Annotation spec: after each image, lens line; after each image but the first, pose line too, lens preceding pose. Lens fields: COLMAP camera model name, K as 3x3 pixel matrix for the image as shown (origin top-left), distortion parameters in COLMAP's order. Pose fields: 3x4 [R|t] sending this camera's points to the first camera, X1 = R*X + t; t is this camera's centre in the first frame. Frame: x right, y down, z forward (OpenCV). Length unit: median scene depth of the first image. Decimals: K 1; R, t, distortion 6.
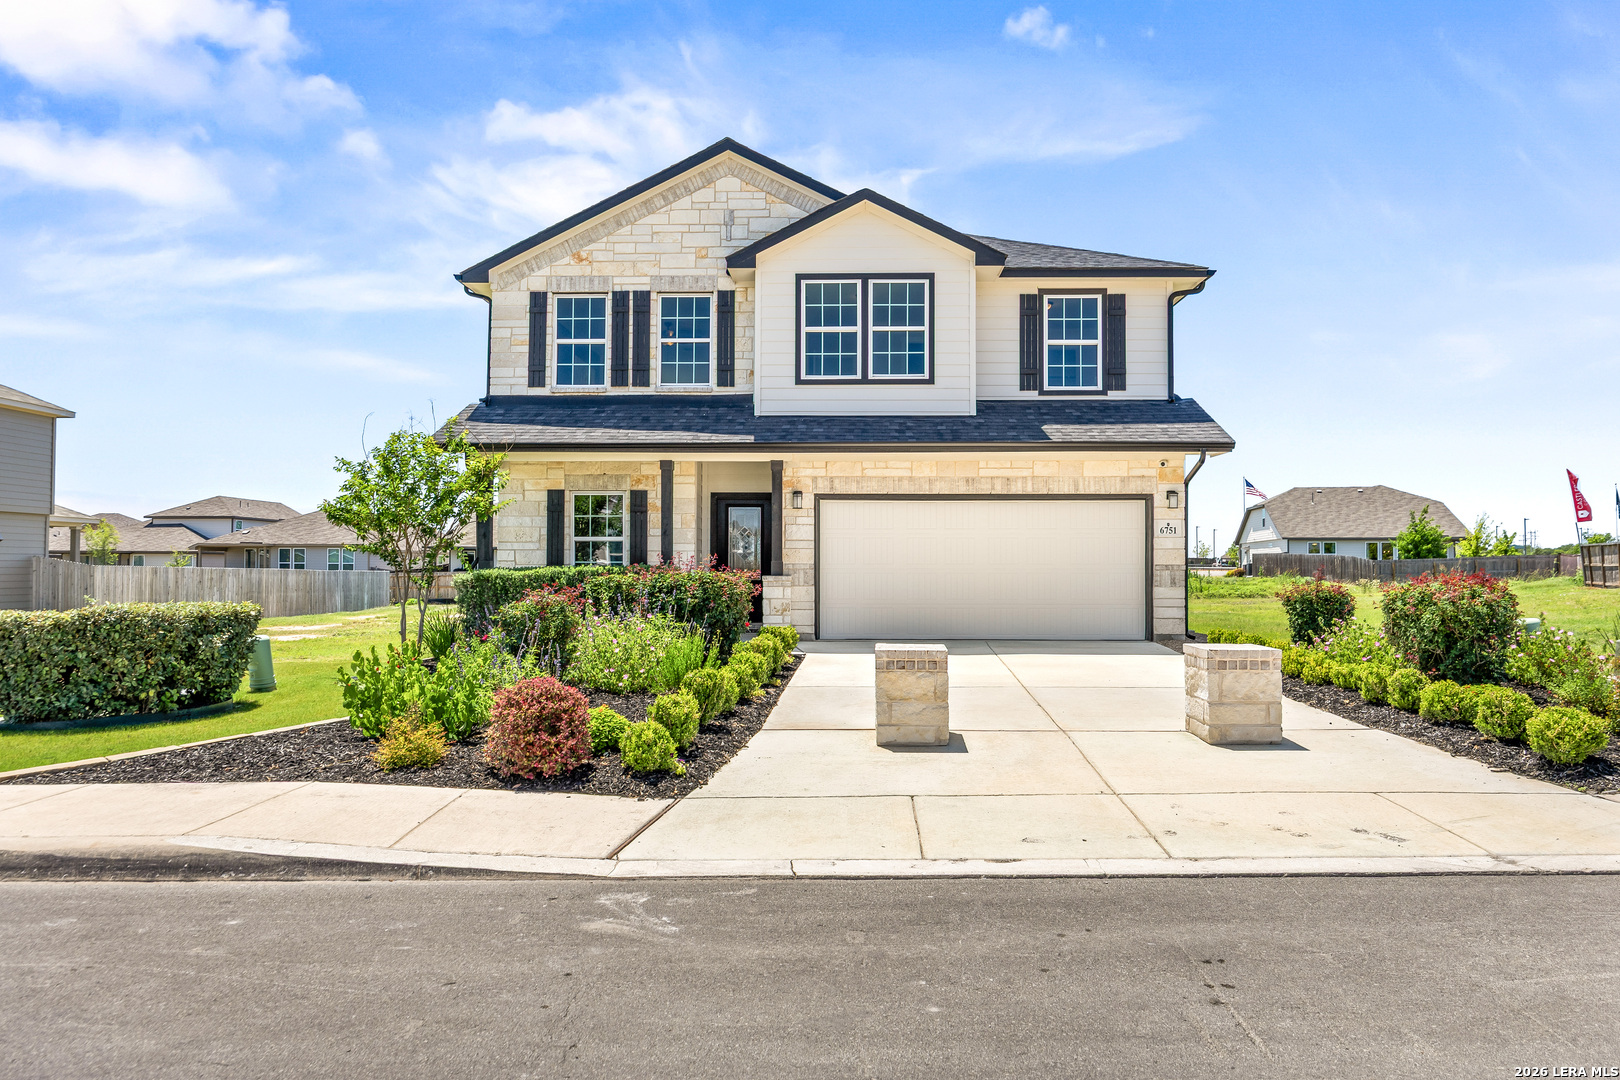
lens RADIAL K [[1052.2, 0, 810.0], [0, 1052.2, 540.0], [0, 0, 1]] dist [-0.010747, -0.002085]
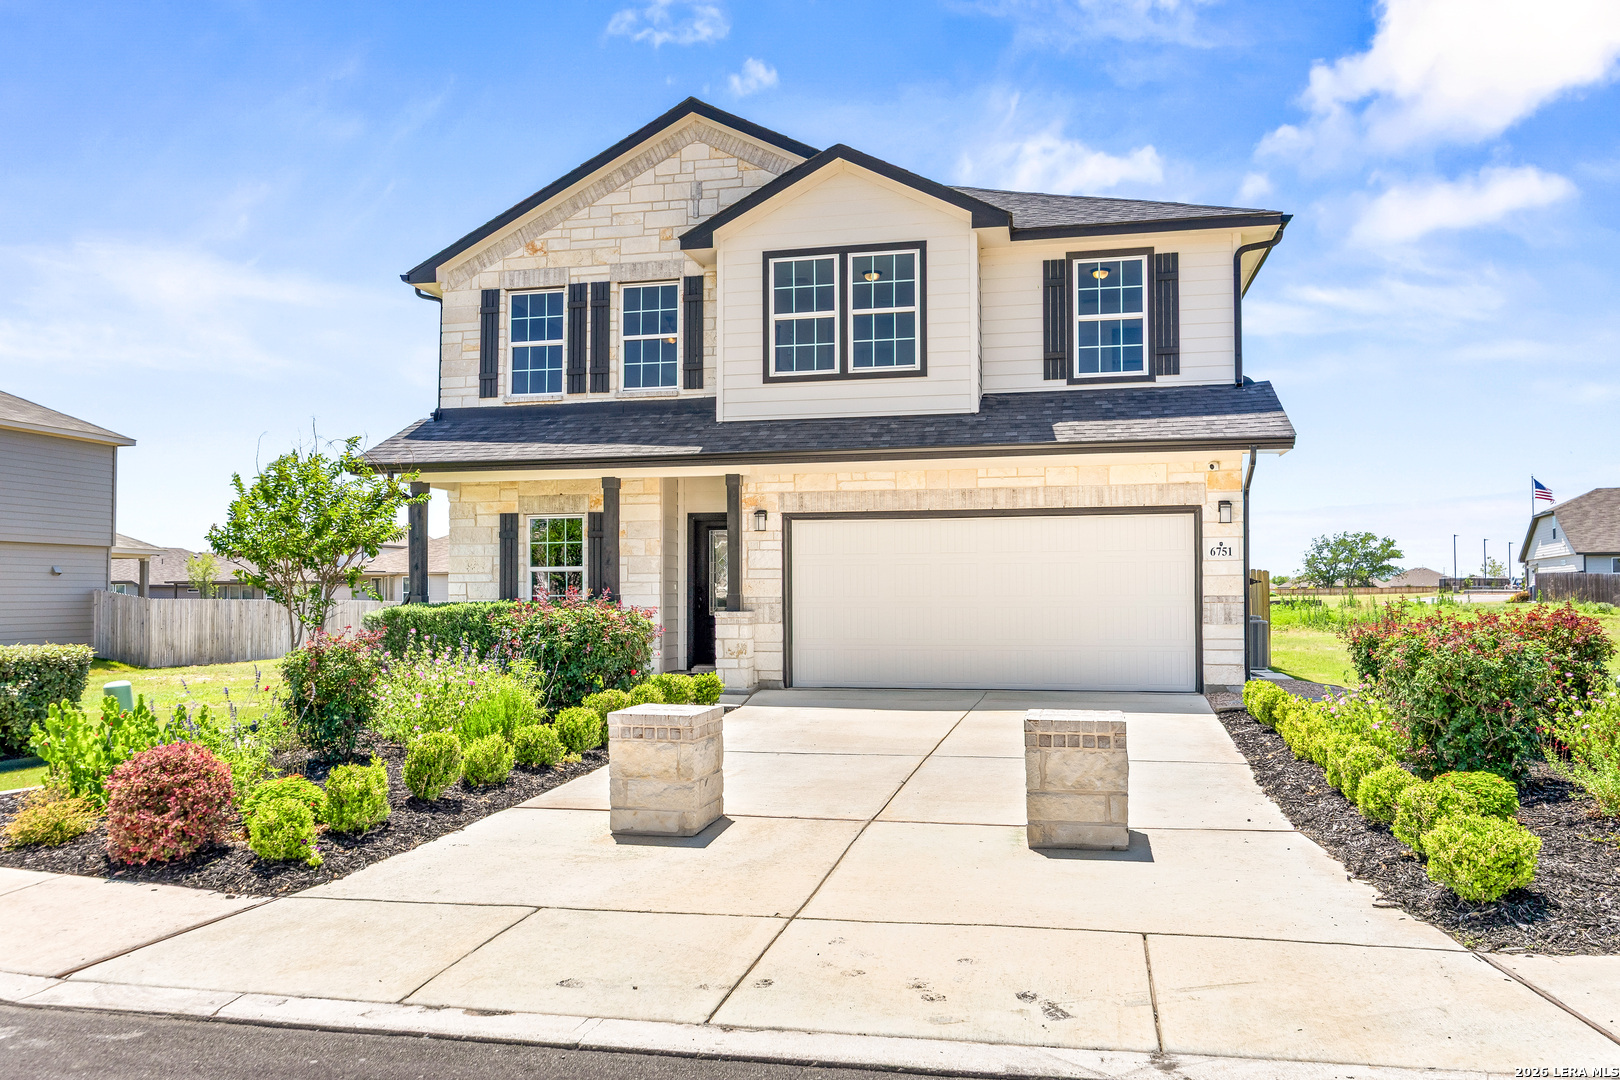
lens RADIAL K [[1191.1, 0, 811.8], [0, 1191.1, 552.3], [0, 0, 1]] dist [-0.008125, -0.006752]
pose [[0.982236, -0.012289, -0.187247, 0.194366], [0.010881, 0.999904, -0.008546, -0.004167], [0.187334, 0.006357, 0.982276, 0.071630]]
